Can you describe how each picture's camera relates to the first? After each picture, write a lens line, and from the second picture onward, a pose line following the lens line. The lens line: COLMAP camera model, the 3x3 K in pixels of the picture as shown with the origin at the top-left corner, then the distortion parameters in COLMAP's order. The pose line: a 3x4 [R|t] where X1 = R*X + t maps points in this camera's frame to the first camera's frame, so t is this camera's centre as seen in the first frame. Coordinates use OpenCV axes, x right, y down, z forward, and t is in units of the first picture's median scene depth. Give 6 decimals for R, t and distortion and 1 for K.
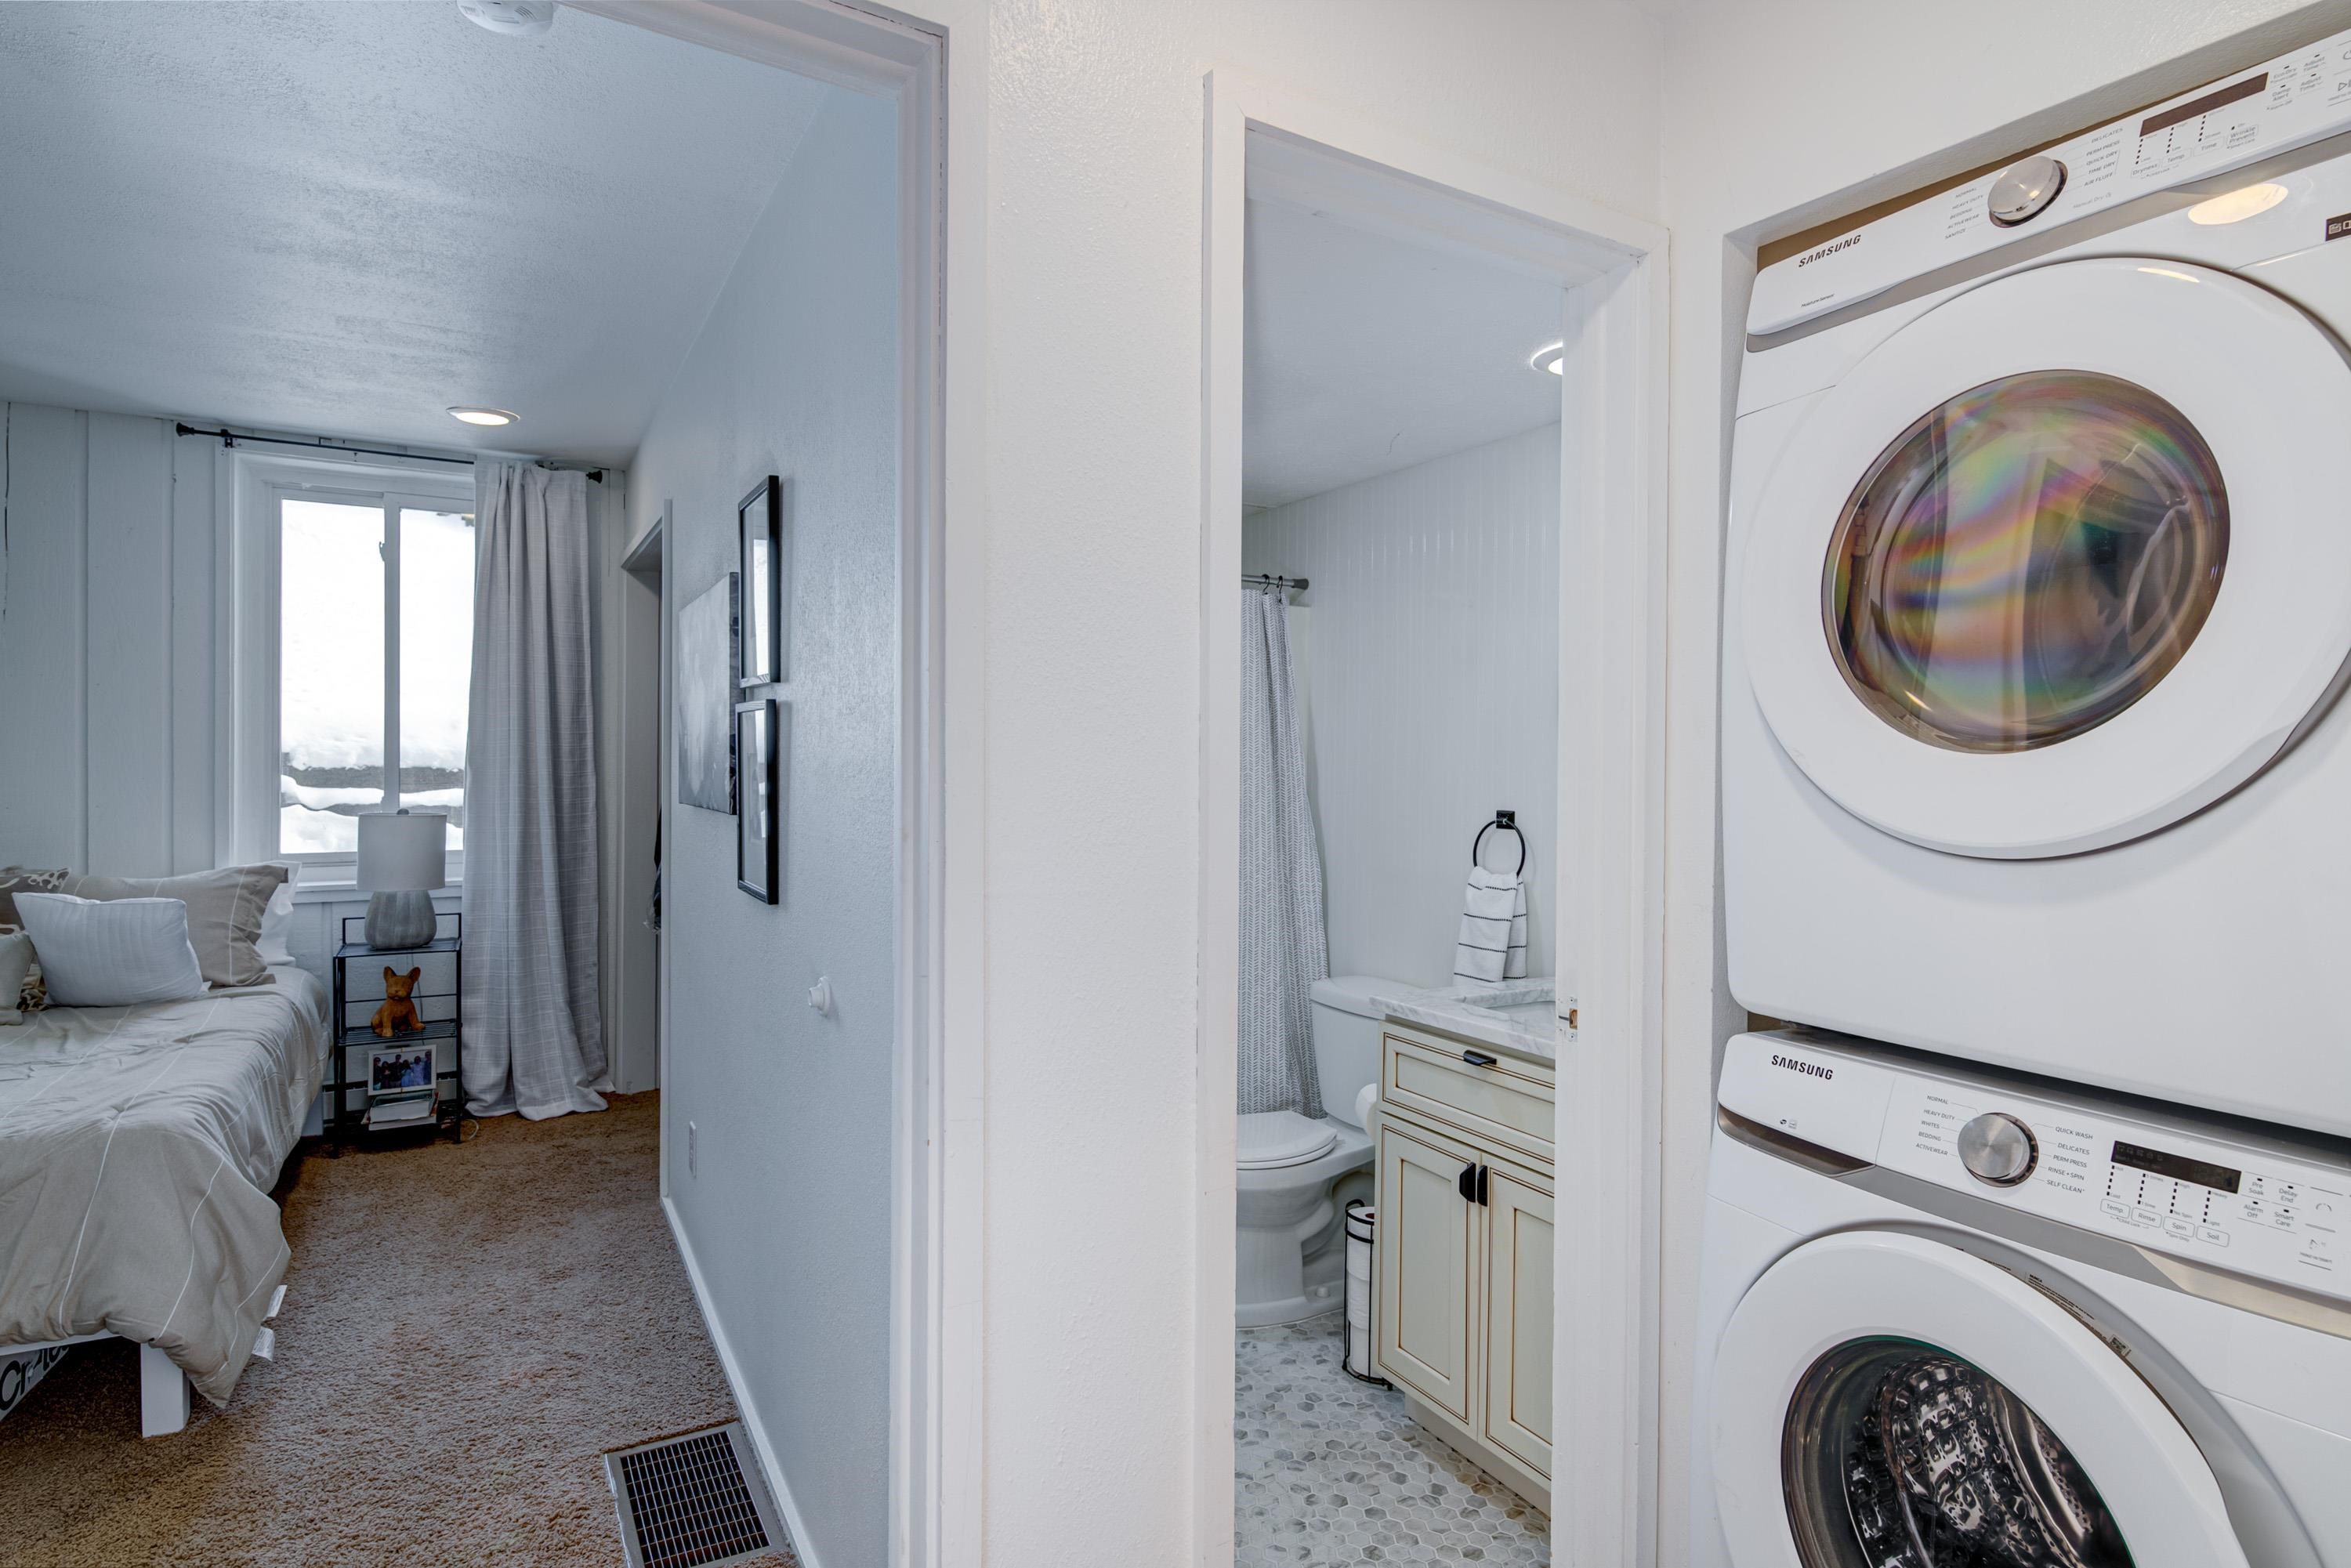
lens RADIAL K [[1183.4, 0, 1185.0], [0, 1183.4, 769.8], [0, 0, 1]] dist [0.000498, -0.003241]
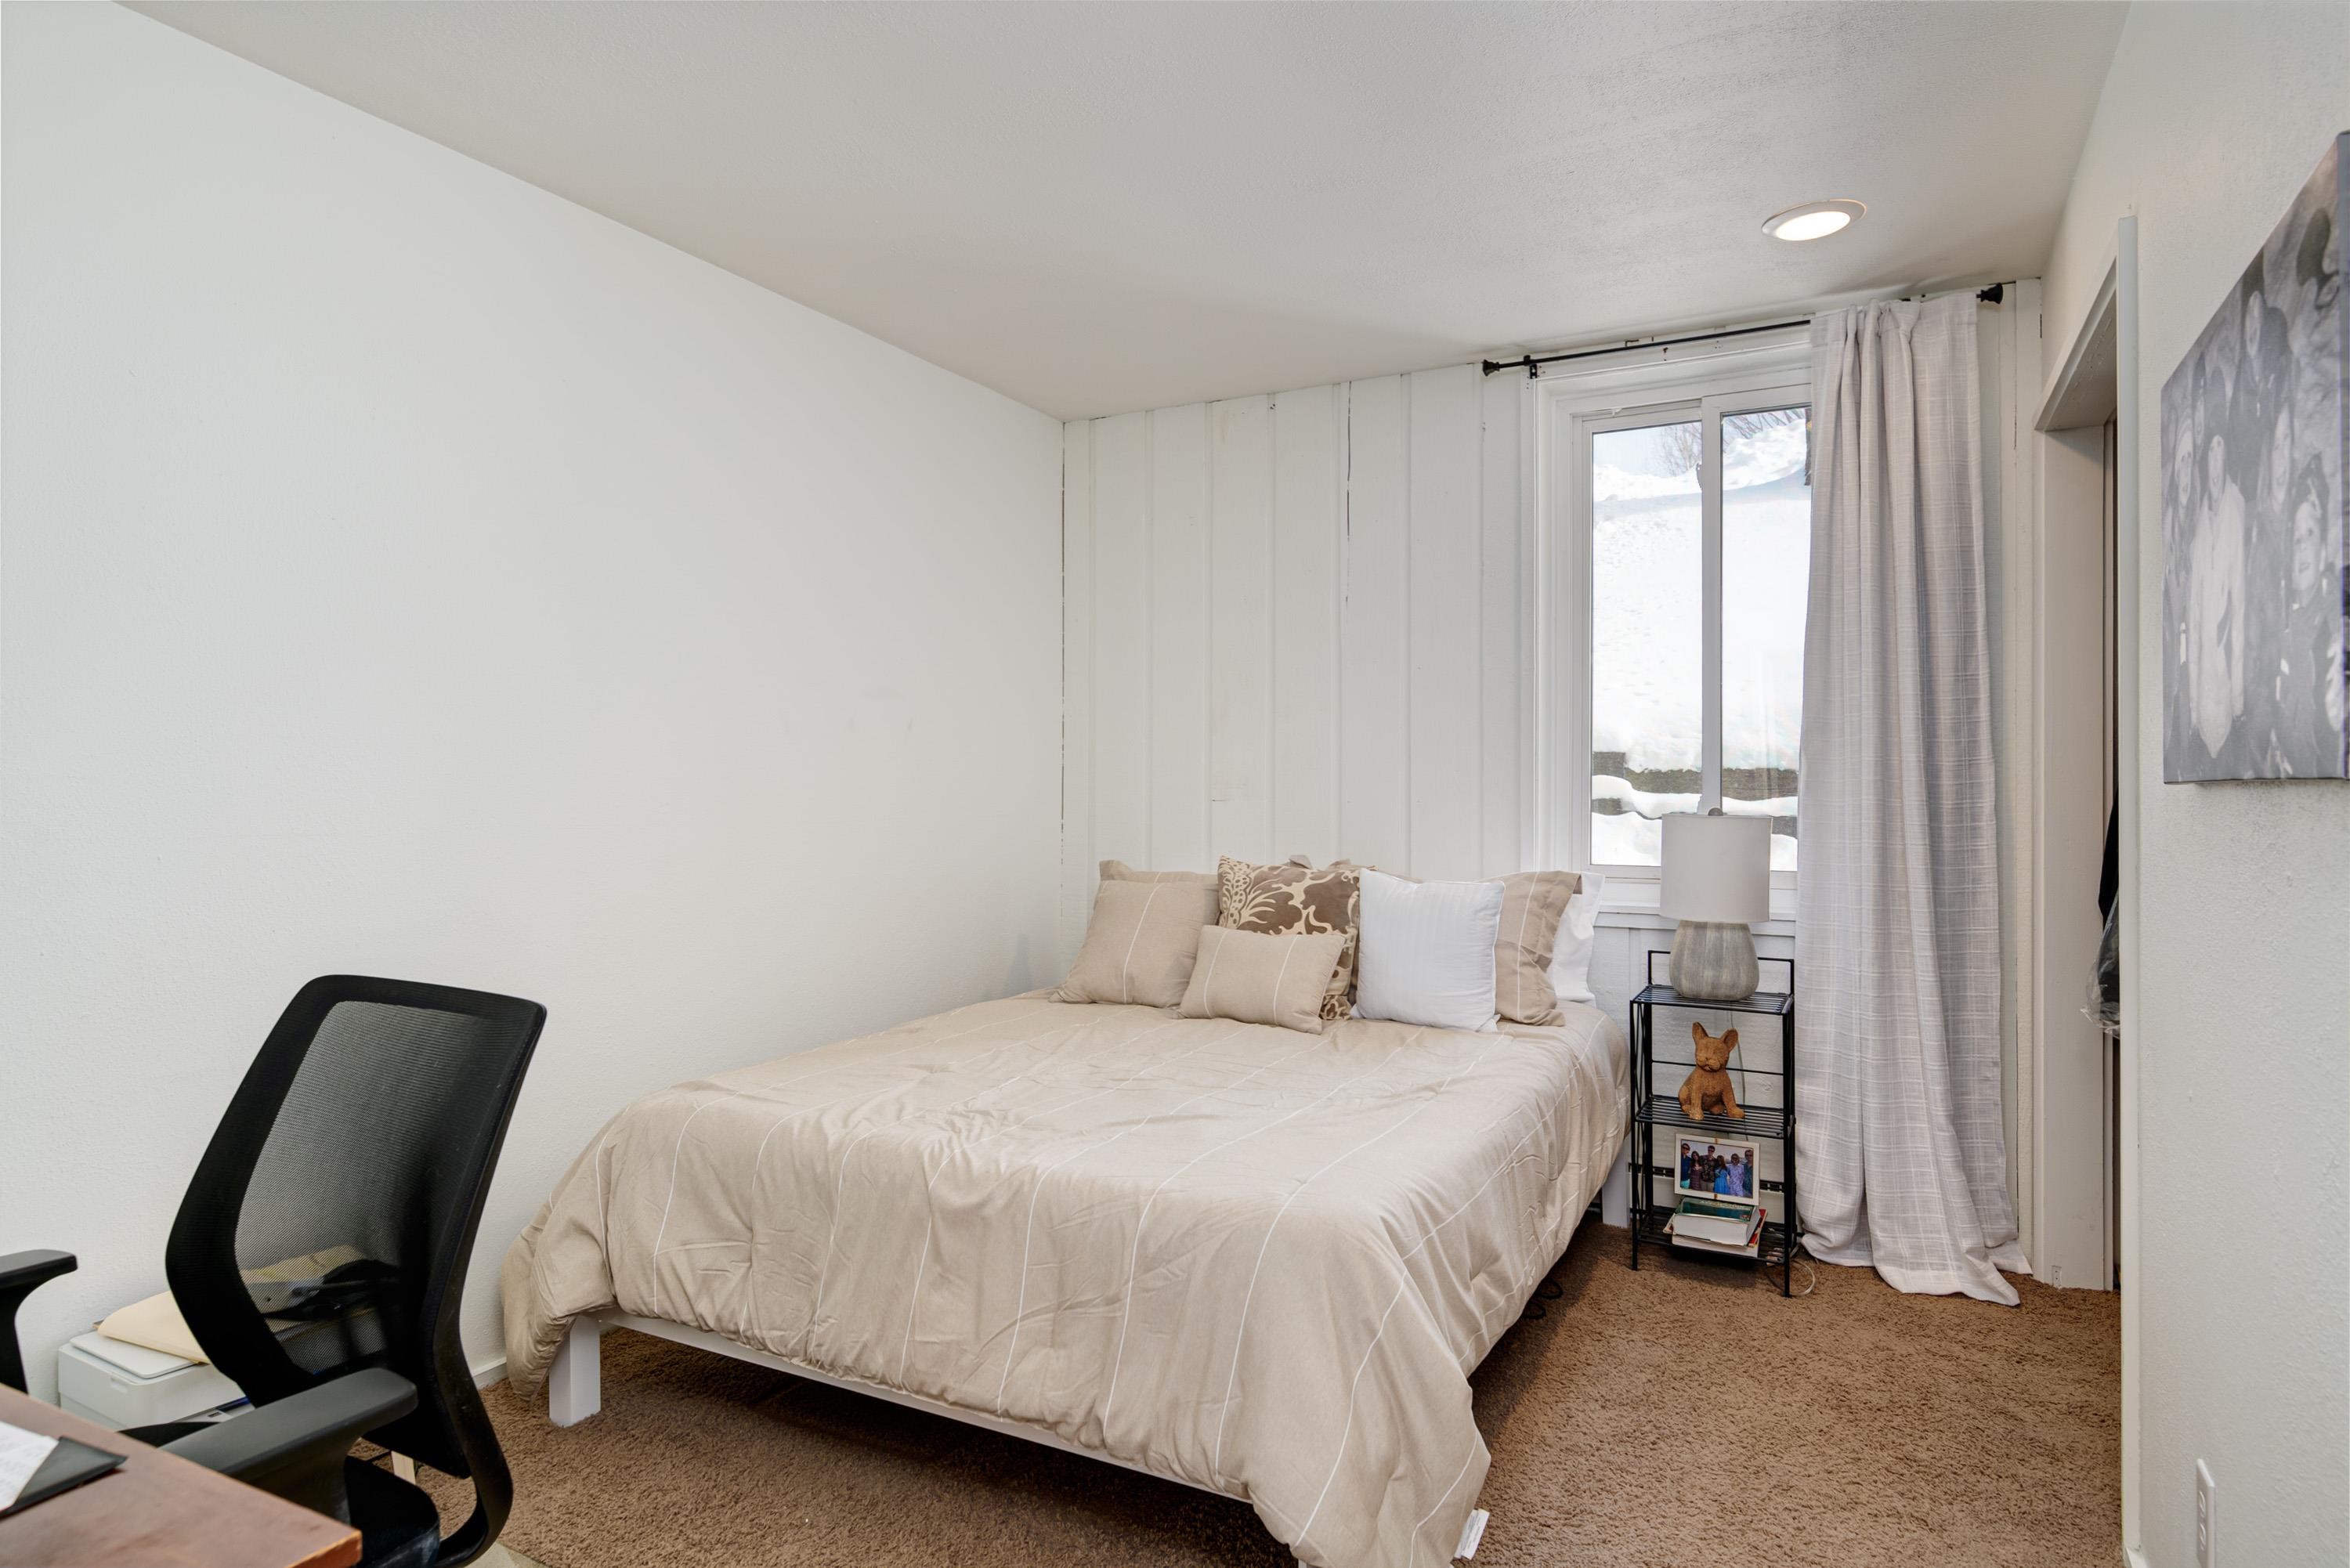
lens RADIAL K [[1336.6, 0, 1180.4], [0, 1336.6, 775.3], [0, 0, 1]] dist [0.008089, -0.002022]
pose [[0.527017, -0.012746, -0.849759, -0.131419], [-0.004041, 0.999839, -0.017503, 0.027862], [0.849845, 0.012658, 0.526881, 0.279569]]
